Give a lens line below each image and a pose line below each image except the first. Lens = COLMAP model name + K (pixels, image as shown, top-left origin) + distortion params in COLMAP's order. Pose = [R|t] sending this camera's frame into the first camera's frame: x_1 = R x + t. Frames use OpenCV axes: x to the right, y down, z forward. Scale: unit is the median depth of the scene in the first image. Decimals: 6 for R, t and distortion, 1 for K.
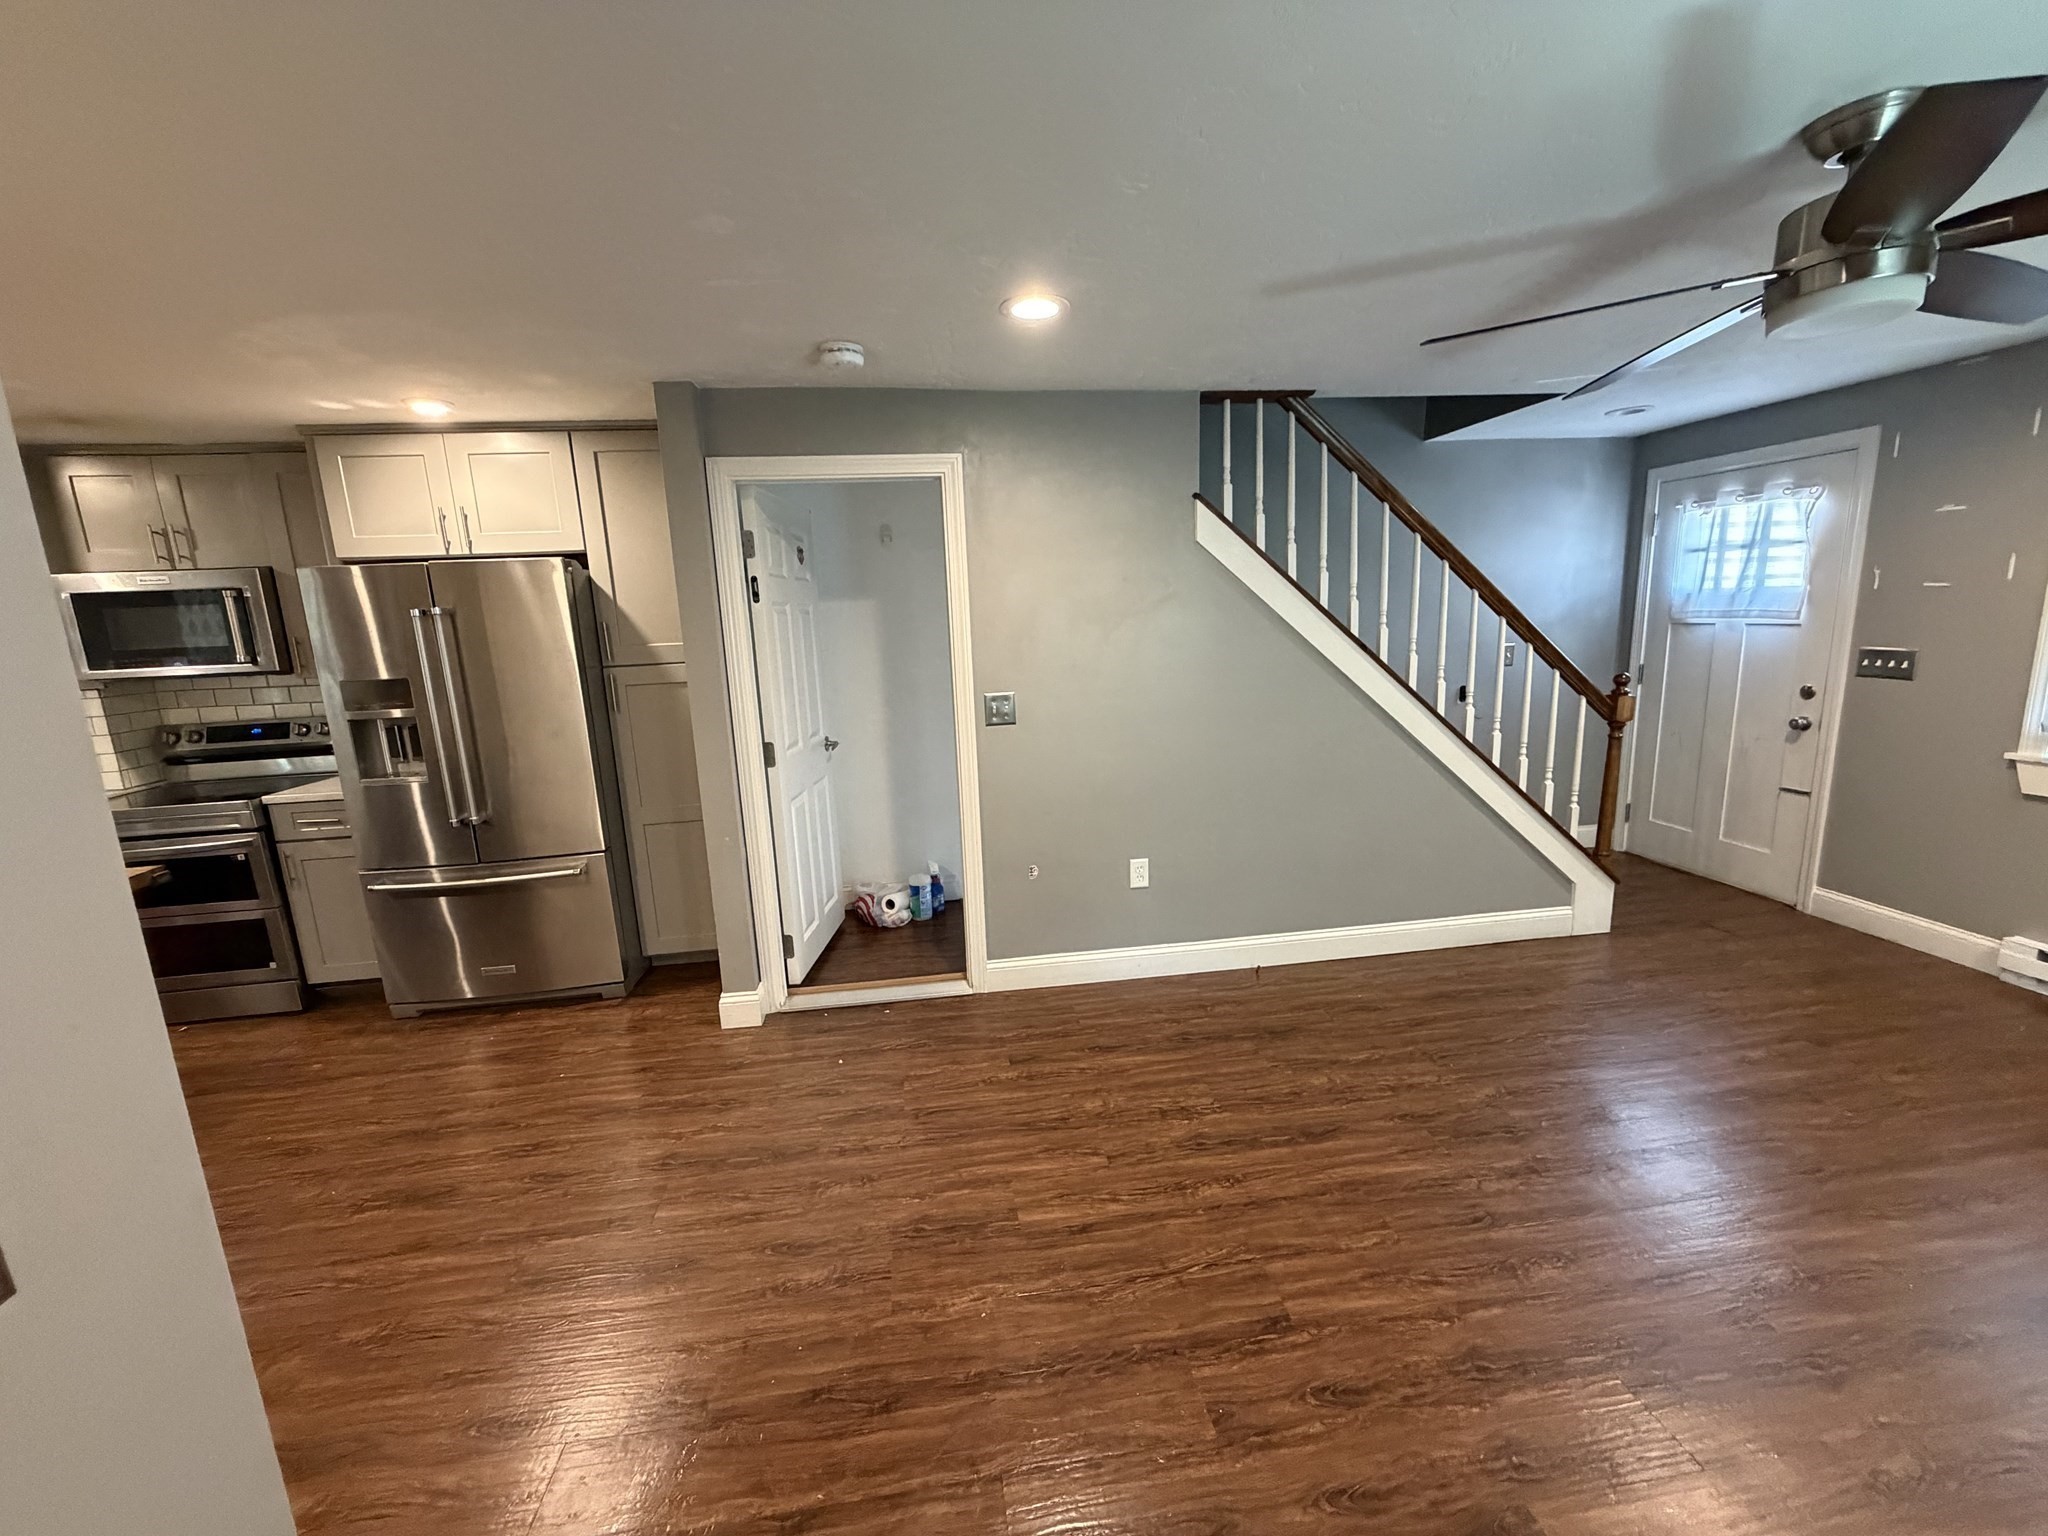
lens RADIAL K [[816.1, 0, 1019.9], [0, 816.1, 766.8], [0, 0, 1]] dist [-0.000344, -0.000262]
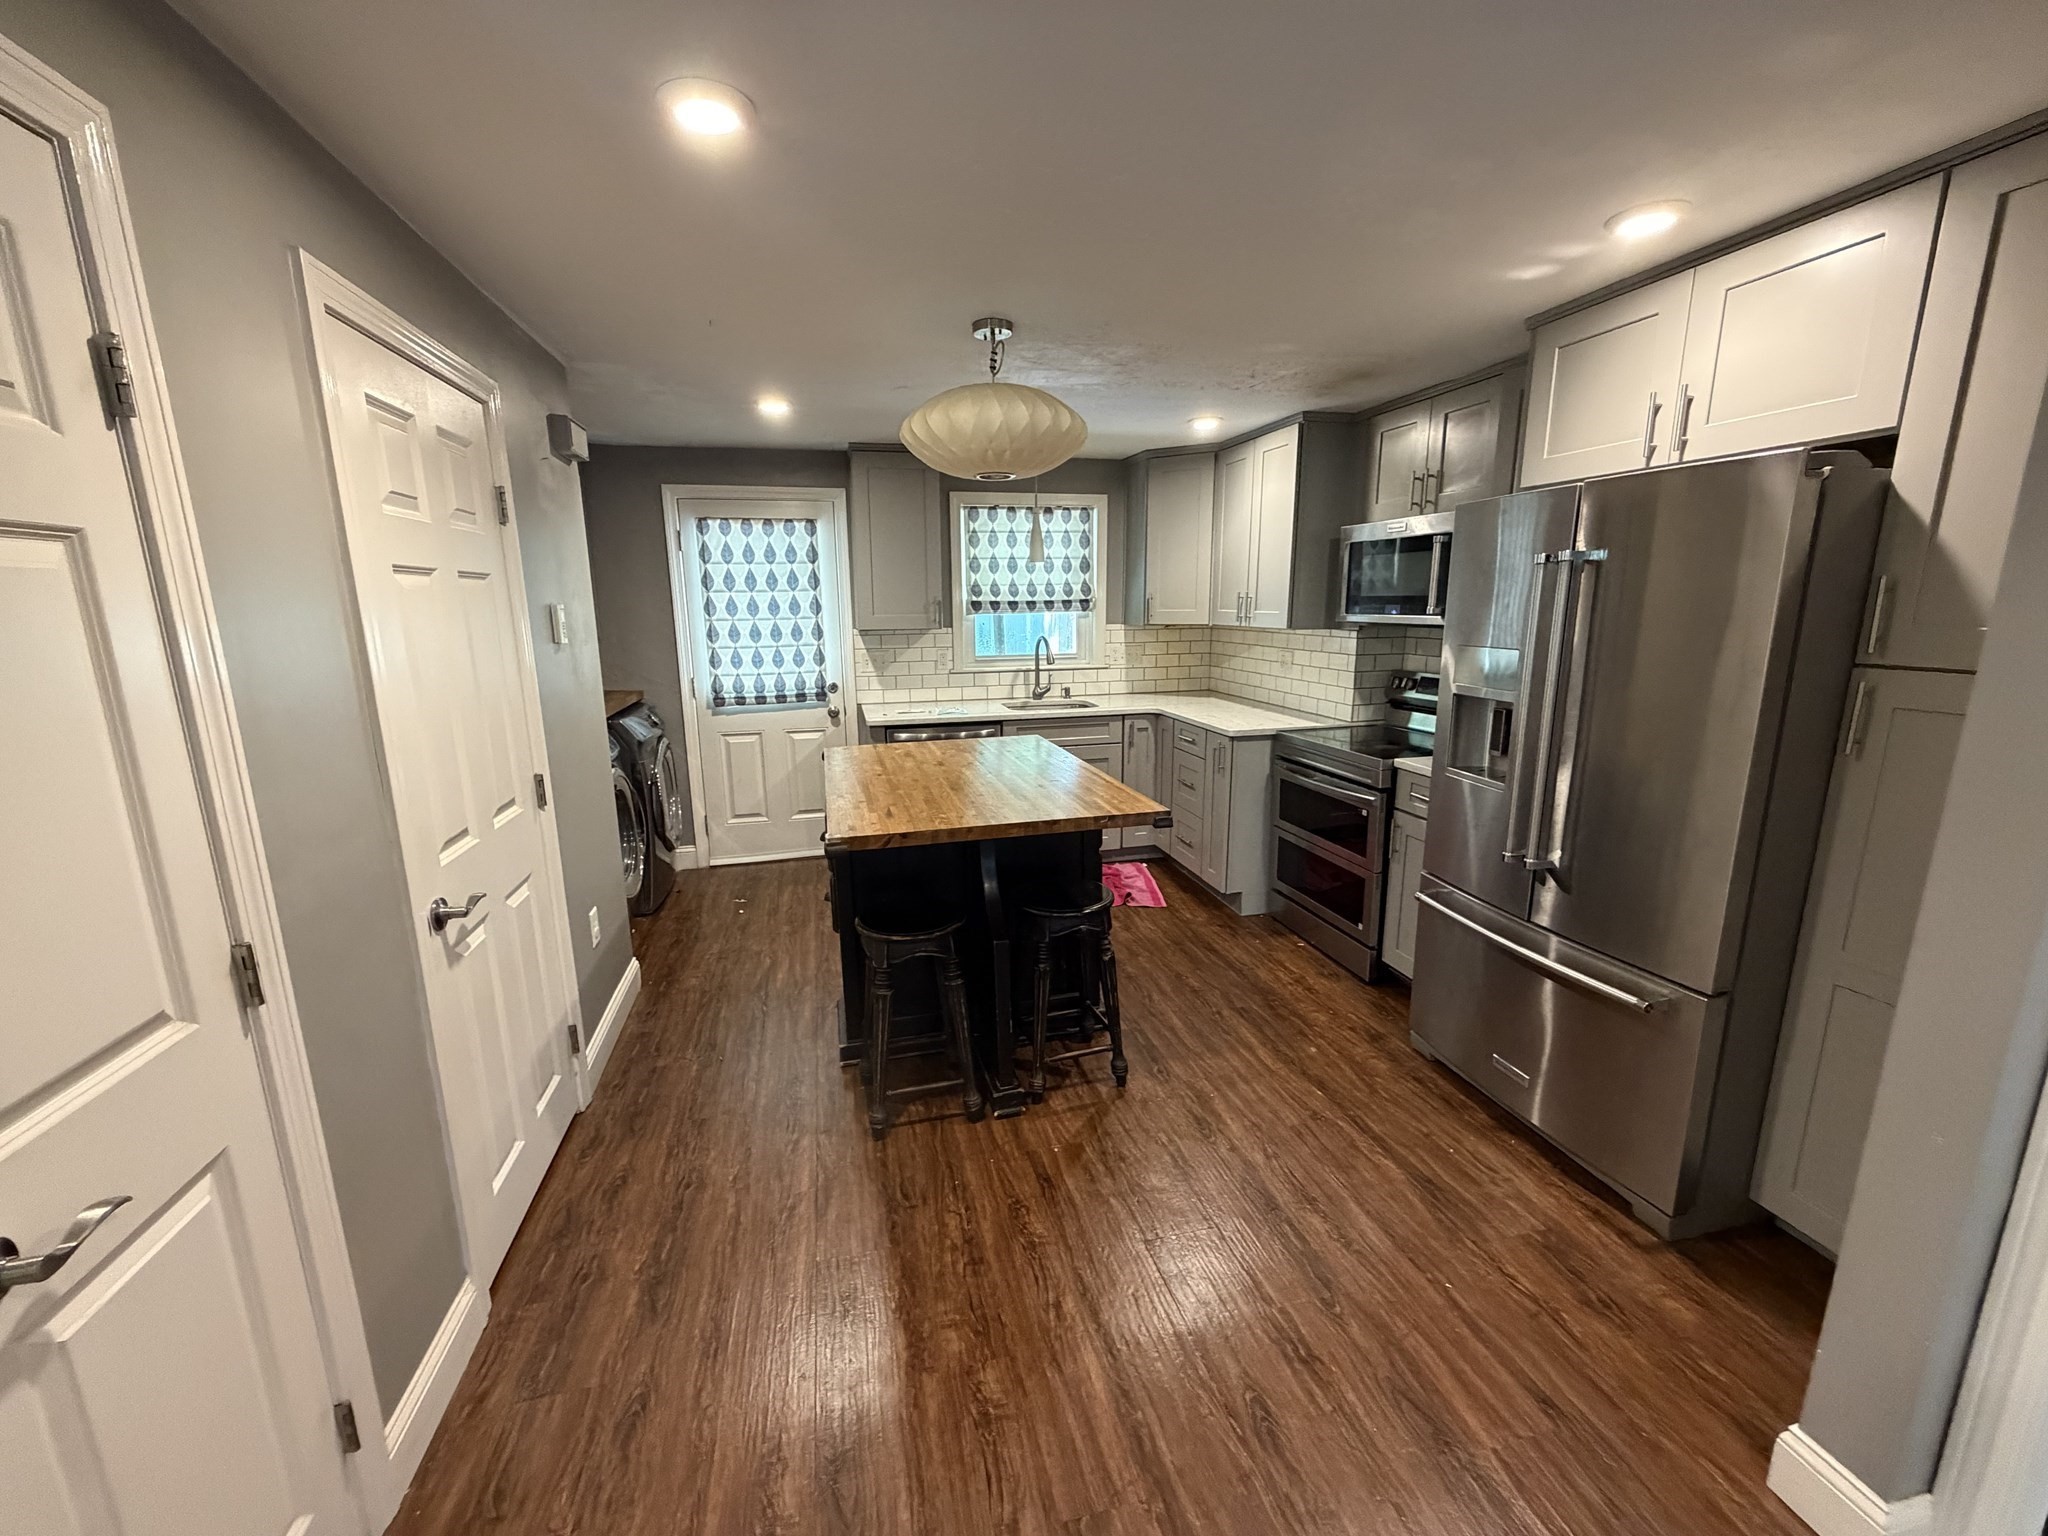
lens RADIAL K [[816.1, 0, 1021.3], [0, 816.1, 772.1], [0, 0, 1]] dist [-0.000344, -0.000262]
pose [[0.104641, 0.246440, -0.963492, -0.063007], [-0.178666, 0.957707, 0.225556, -0.082627], [0.978329, 0.148541, 0.144246, 0.439061]]
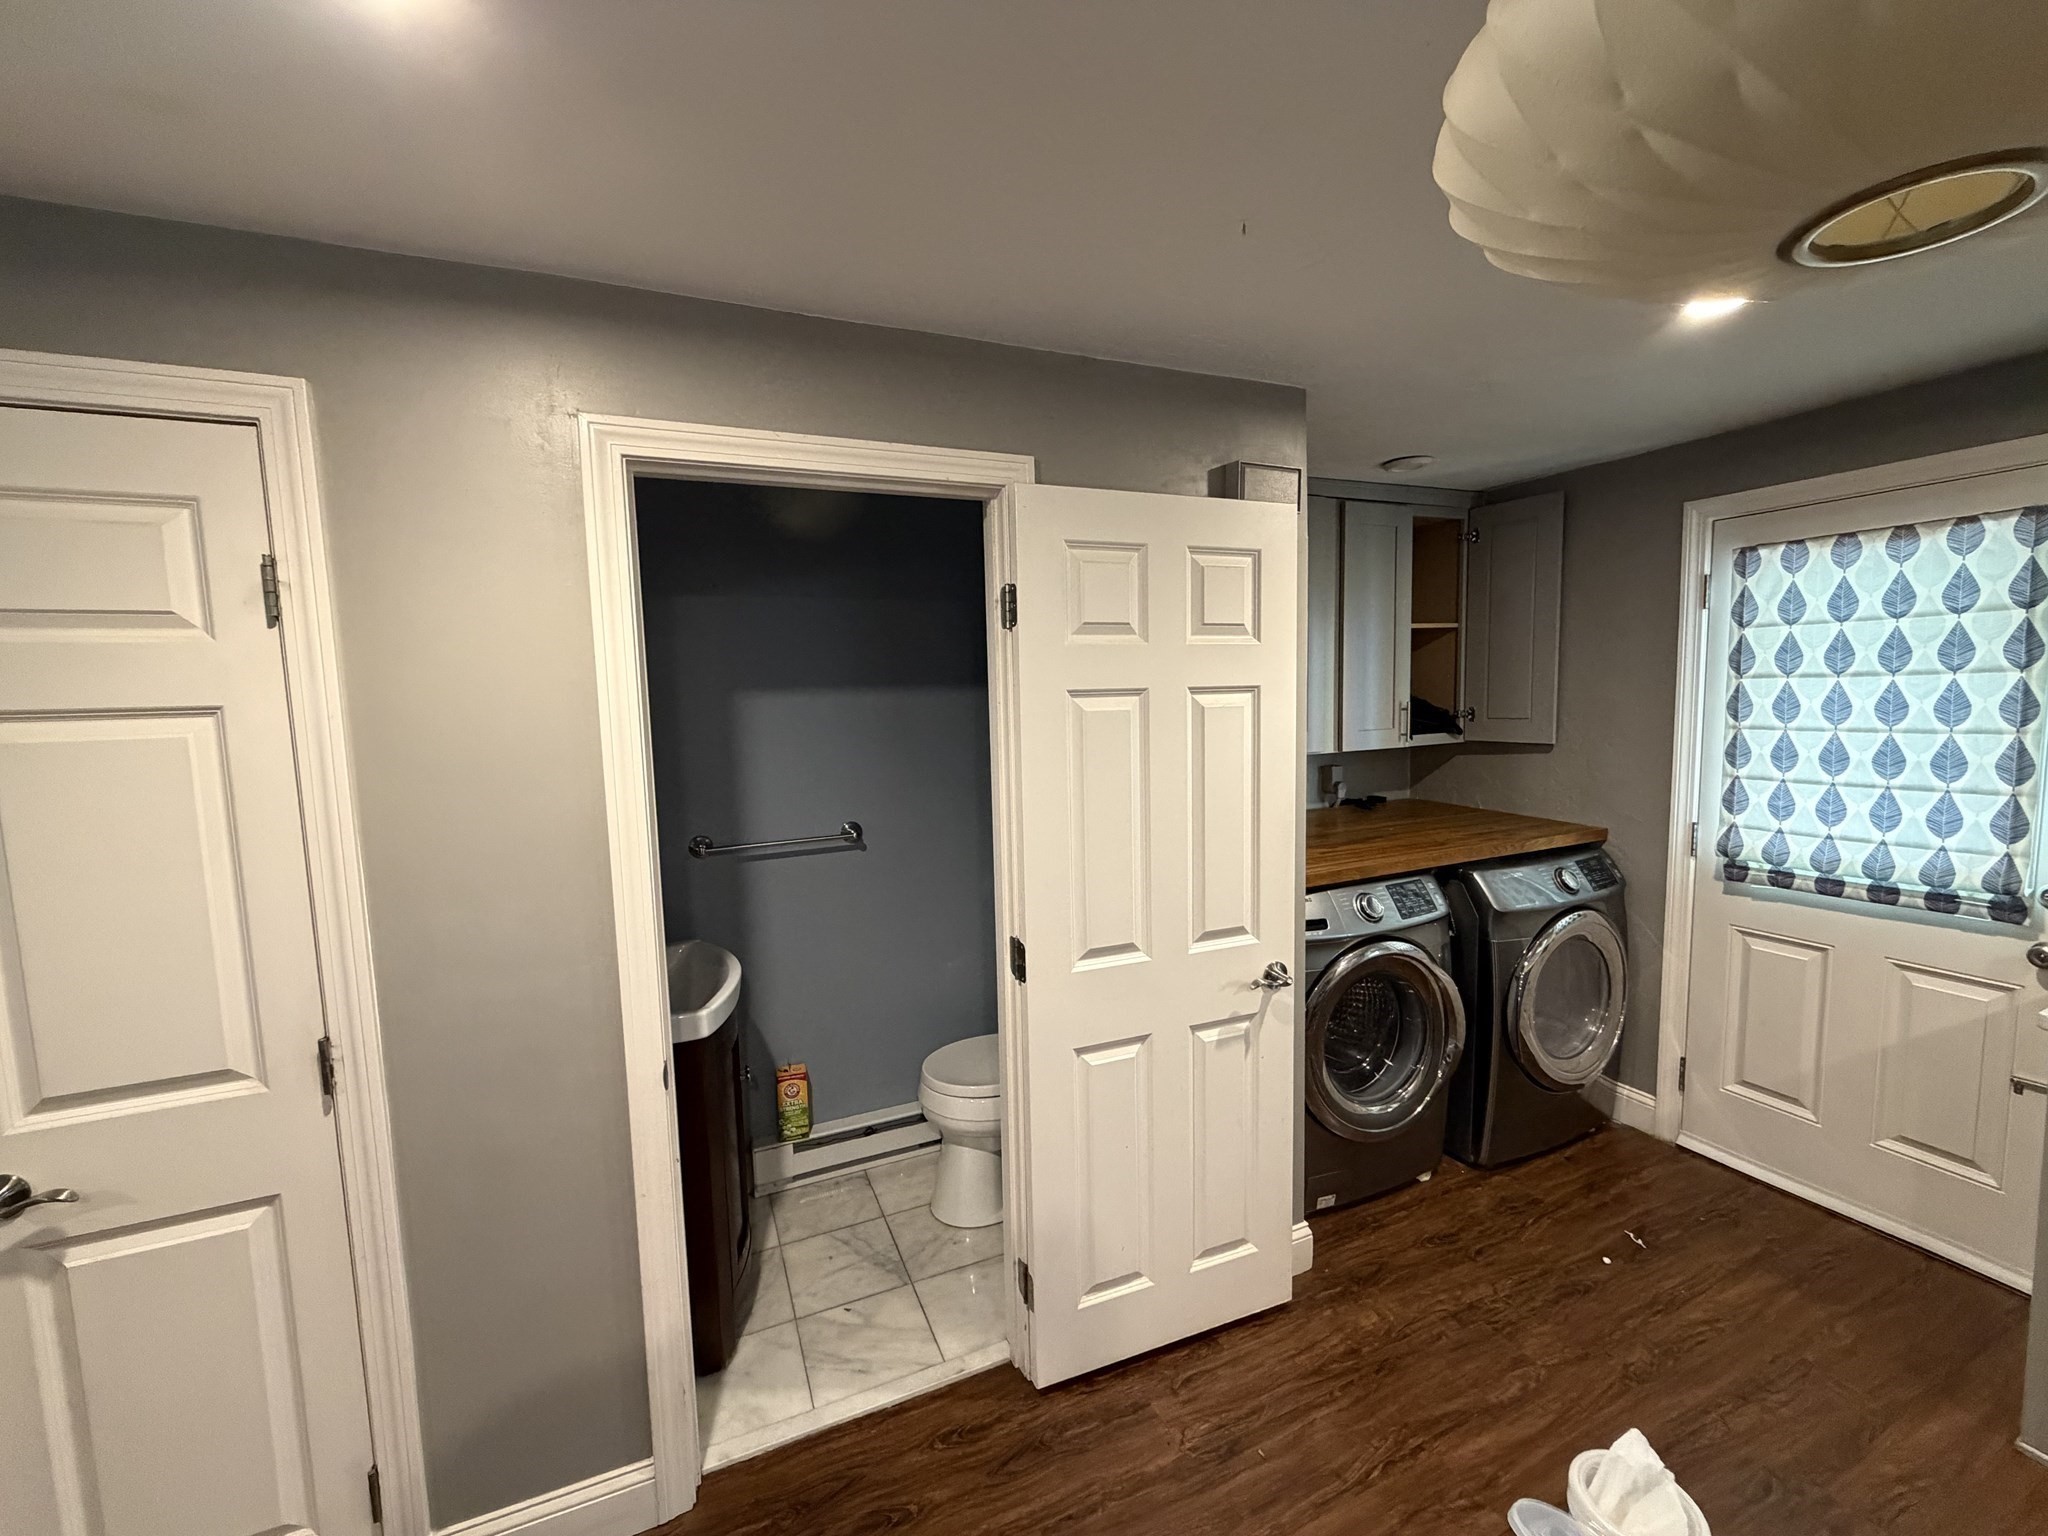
lens RADIAL K [[816.1, 0, 1023.5], [0, 816.1, 767.8], [0, 0, 1]] dist [-0.000344, -0.000262]
pose [[-0.960136, 0.094848, -0.262951, -0.644312], [0.017202, 0.958940, 0.283086, -0.115033], [0.279004, 0.267278, -0.922345, 0.612300]]
